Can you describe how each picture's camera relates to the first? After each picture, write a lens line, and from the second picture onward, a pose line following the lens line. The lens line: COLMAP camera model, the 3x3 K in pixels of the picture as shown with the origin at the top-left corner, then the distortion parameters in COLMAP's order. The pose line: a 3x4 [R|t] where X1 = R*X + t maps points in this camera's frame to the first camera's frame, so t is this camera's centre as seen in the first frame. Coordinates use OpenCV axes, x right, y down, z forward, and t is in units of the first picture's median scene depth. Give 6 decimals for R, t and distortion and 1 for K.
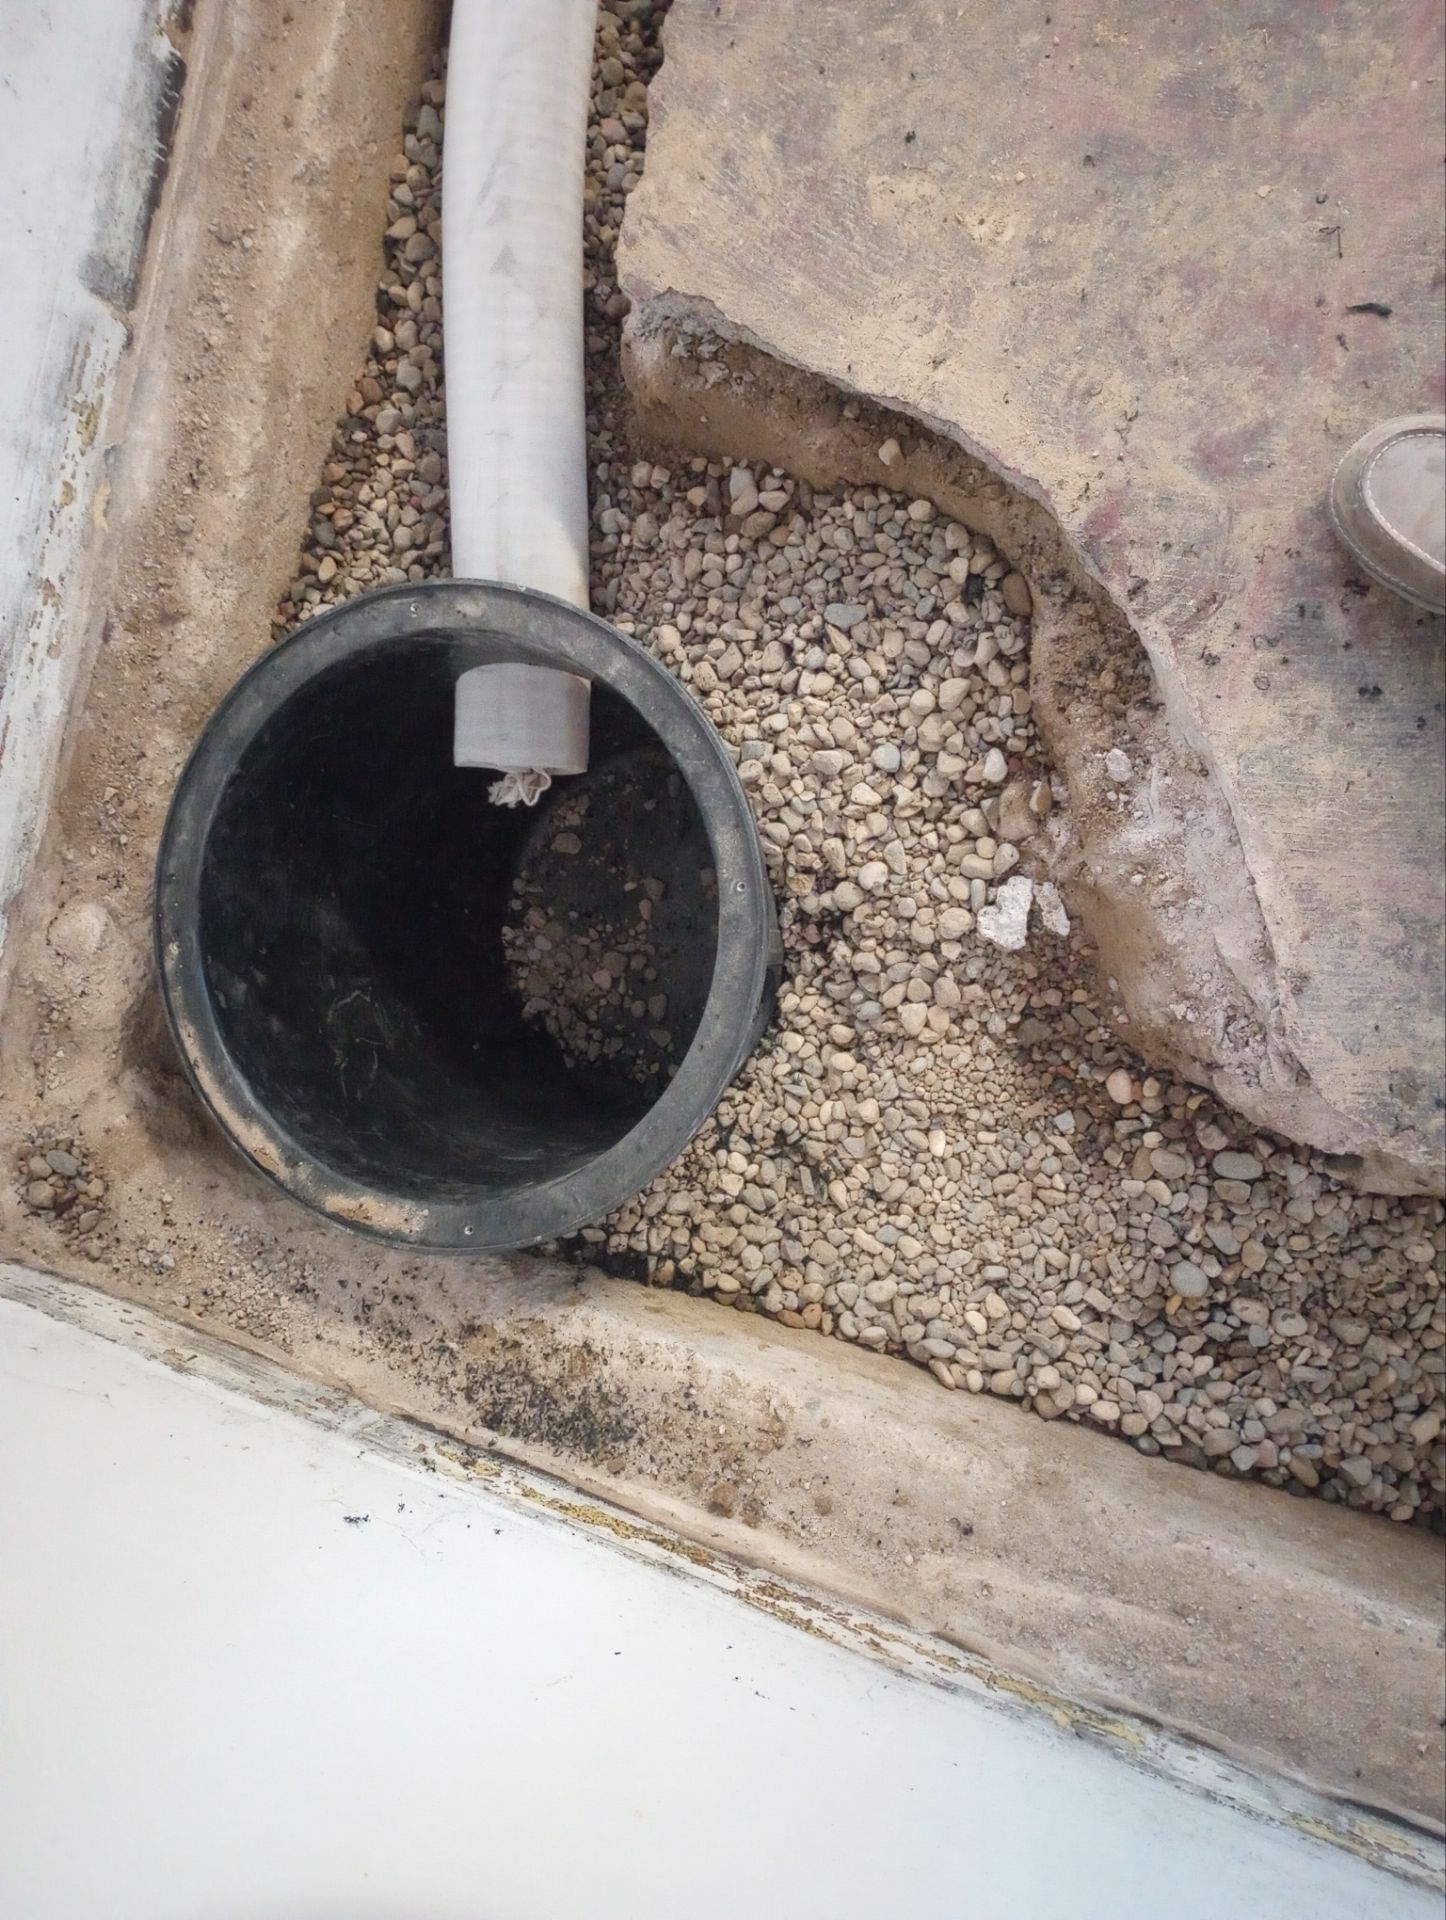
lens RADIAL K [[1583.6, 0, 723.0], [0, 1583.6, 960.0], [0, 0, 1]] dist [0.073034, -0.074434]
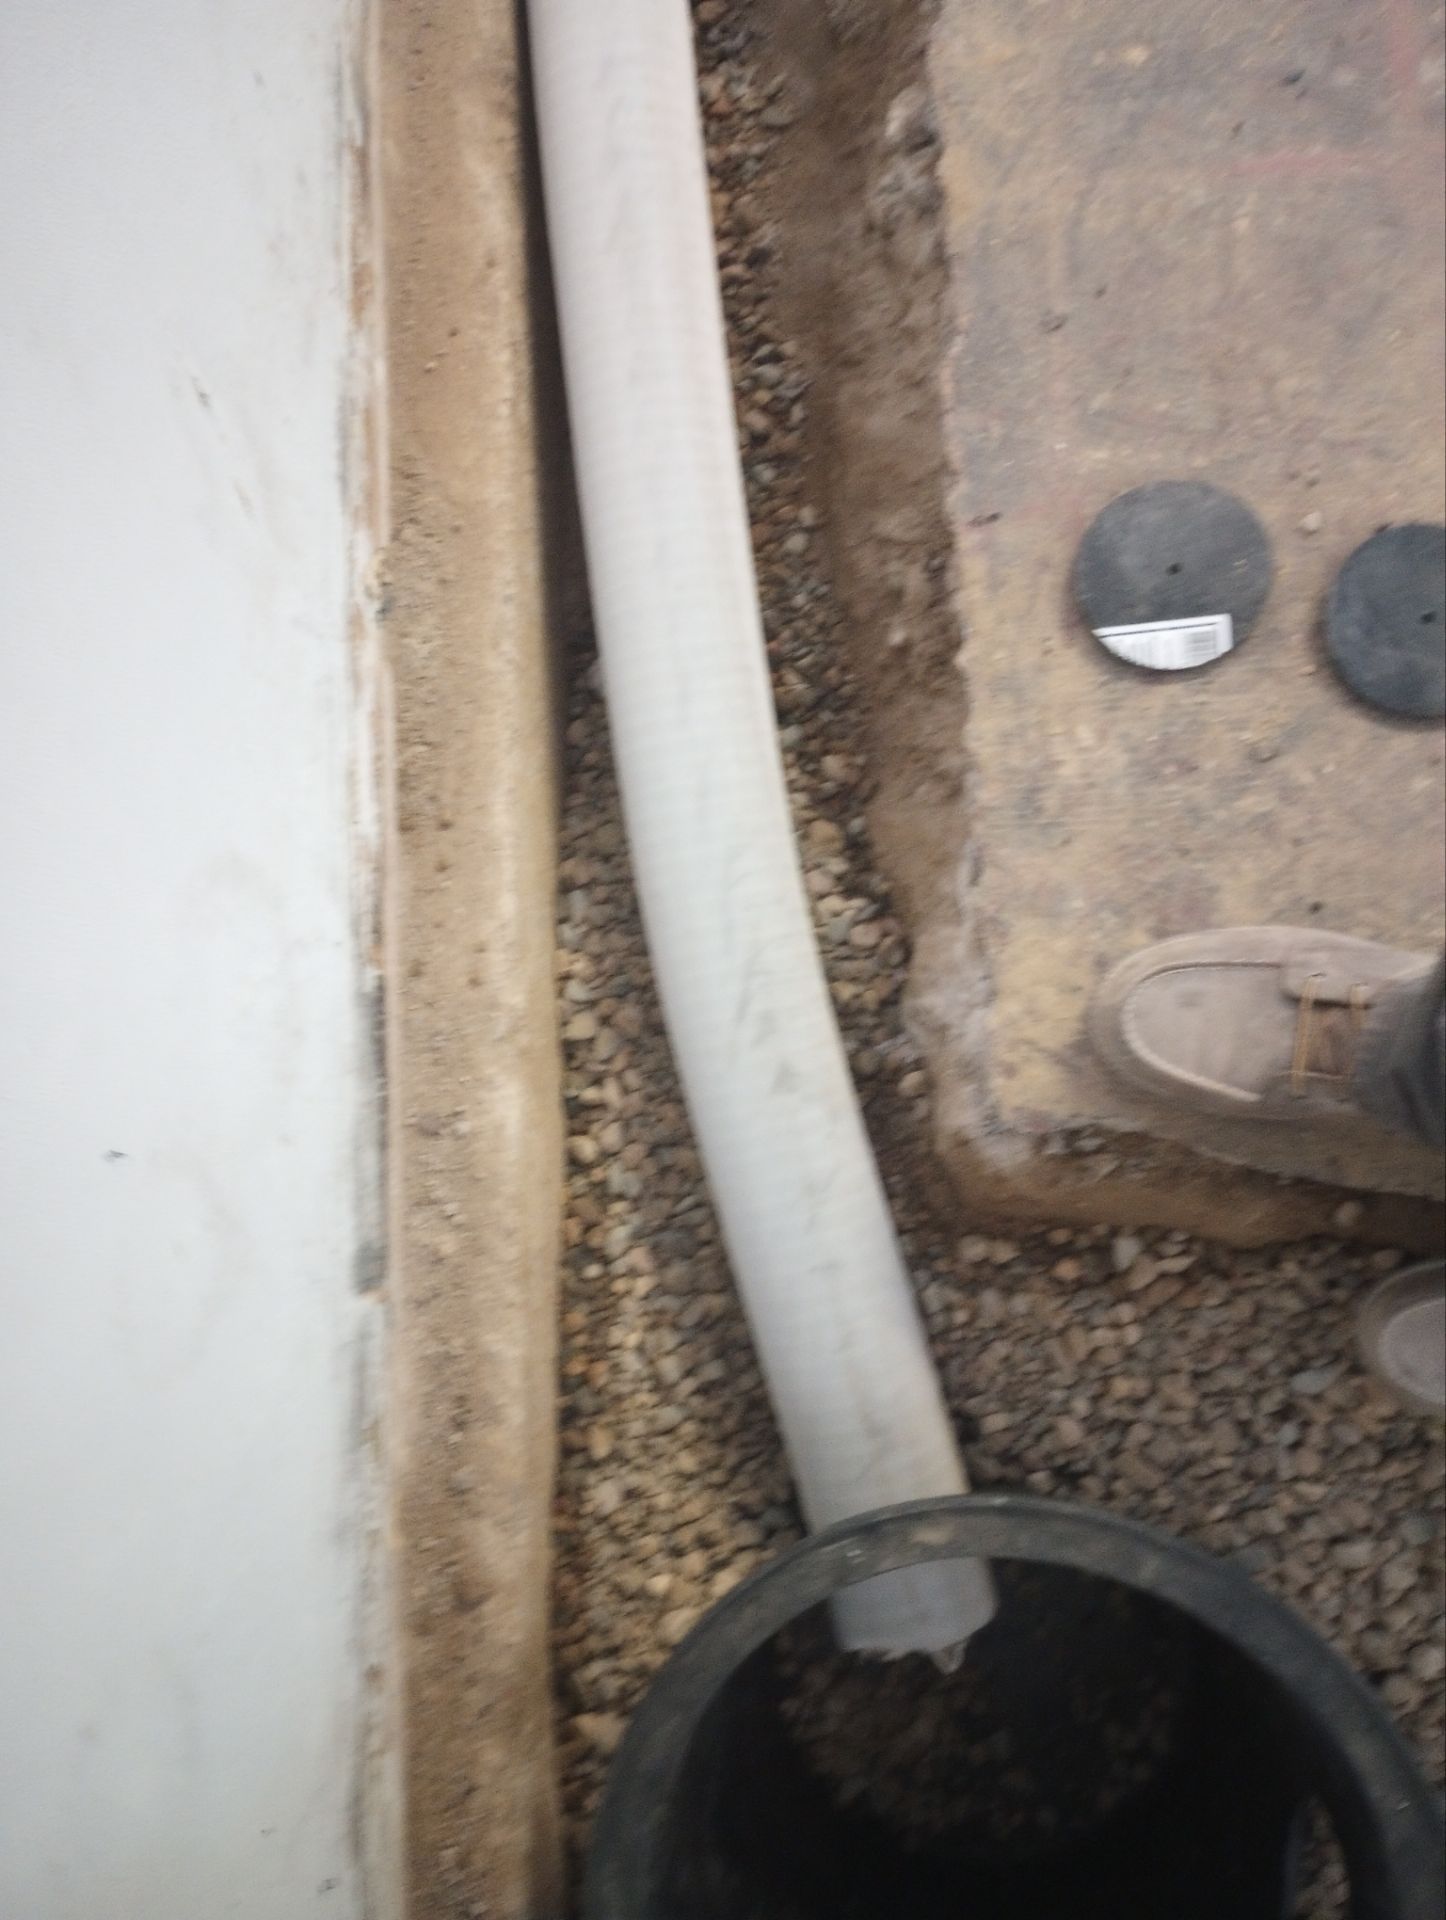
lens RADIAL K [[1583.6, 0, 723.0], [0, 1583.6, 960.0], [0, 0, 1]] dist [0.073034, -0.074434]
pose [[0.941449, -0.264155, 0.209514, -0.325928], [0.292541, 0.948929, -0.118123, -0.402741], [-0.167611, 0.172498, 0.970645, 0.171699]]
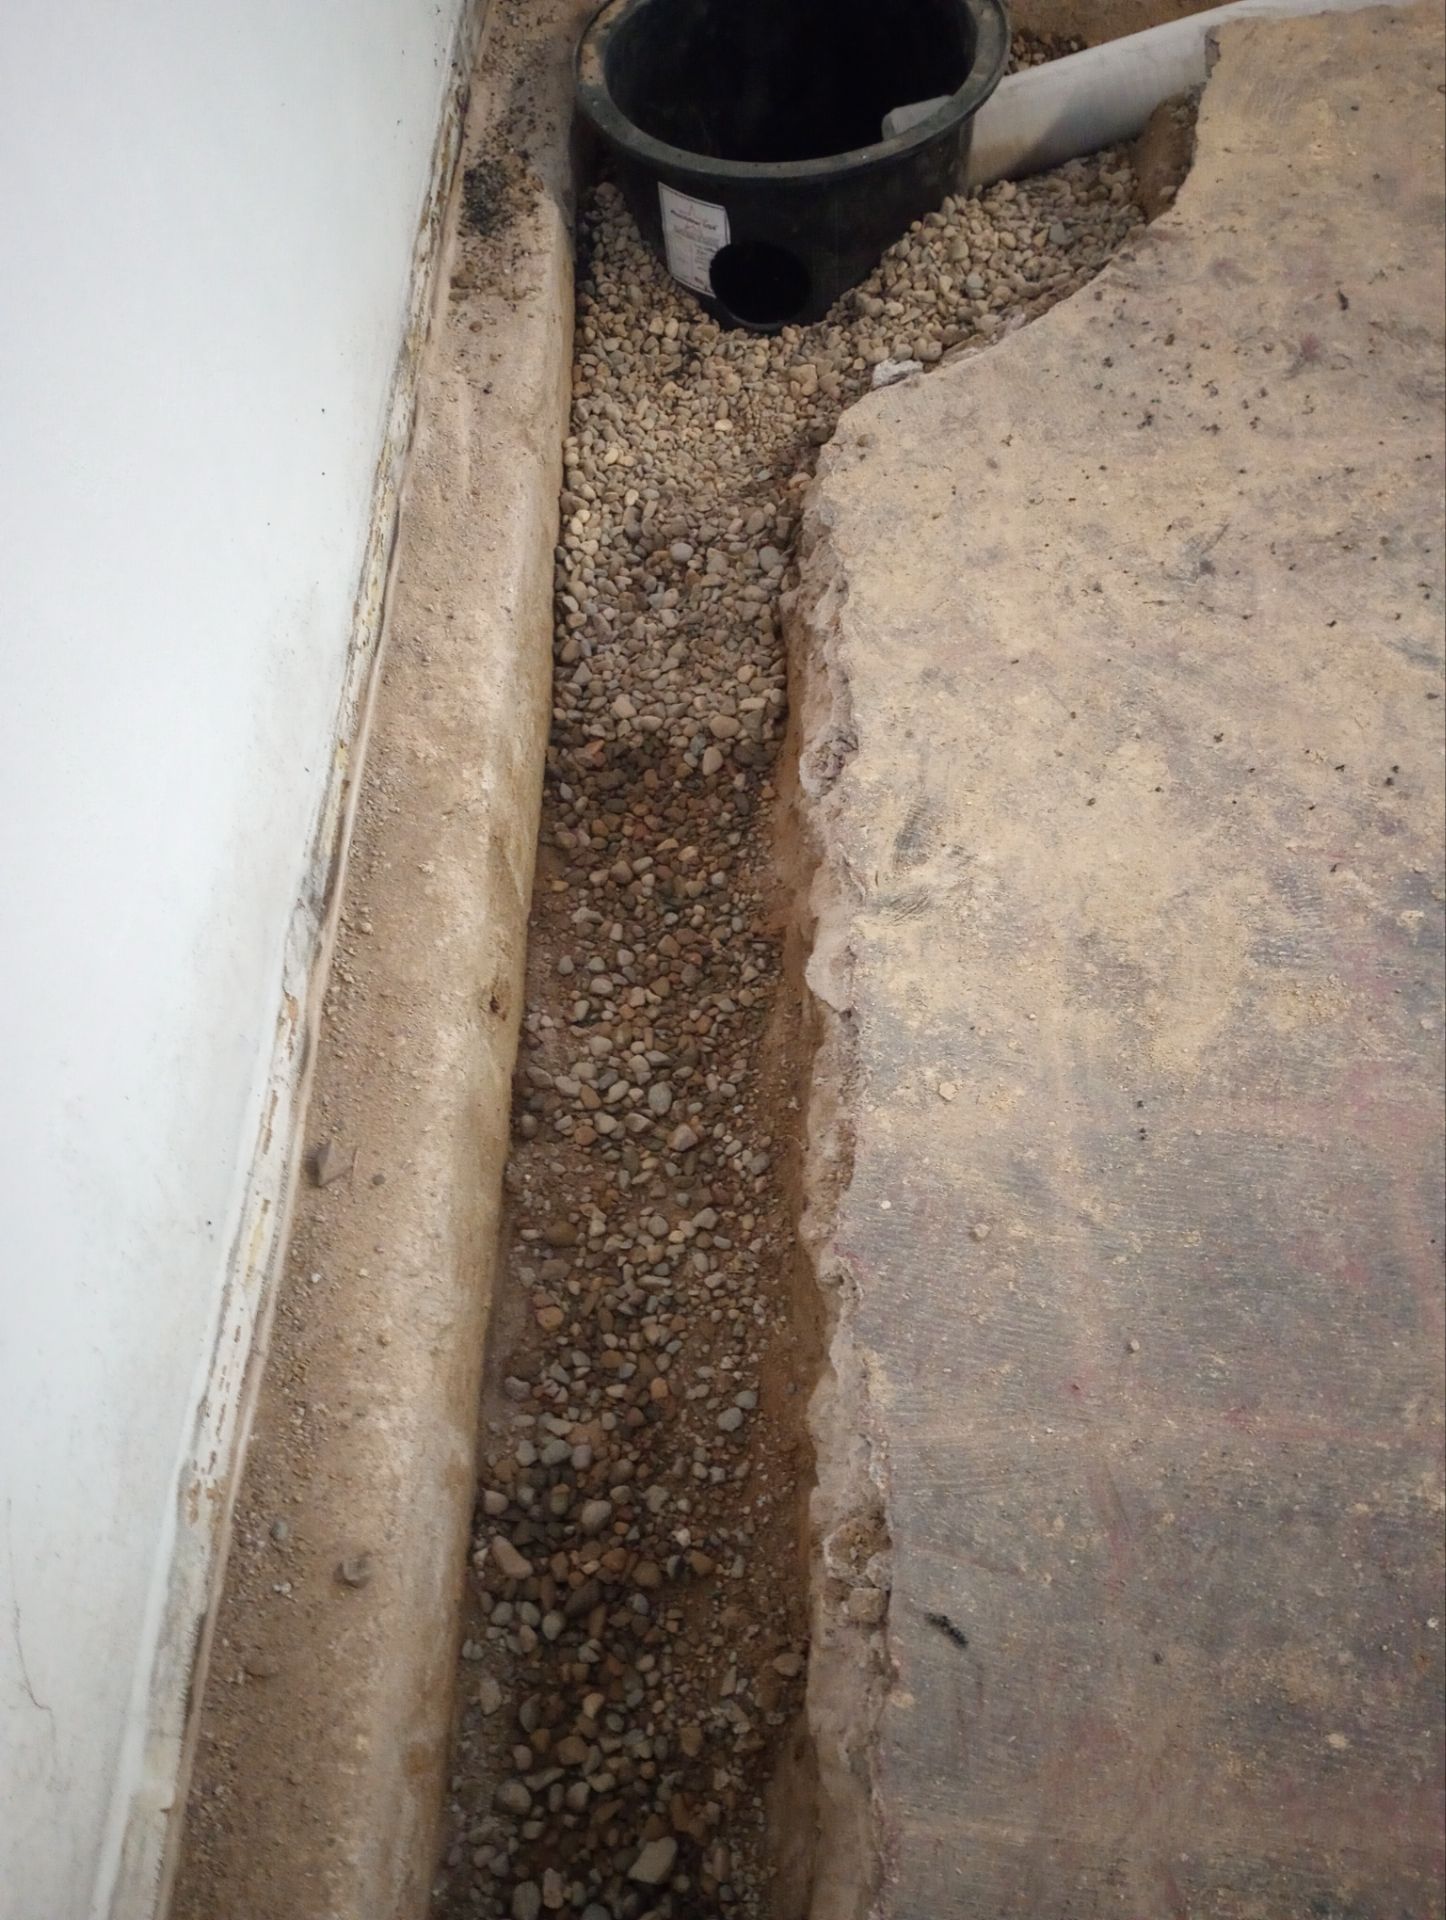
lens RADIAL K [[1583.6, 0, 723.0], [0, 1583.6, 960.0], [0, 0, 1]] dist [0.073034, -0.074434]
pose [[0.256711, 0.934523, -0.246510, 0.950467], [-0.966459, 0.246220, -0.073028, 0.343482], [-0.007550, 0.256989, 0.966385, -0.258203]]
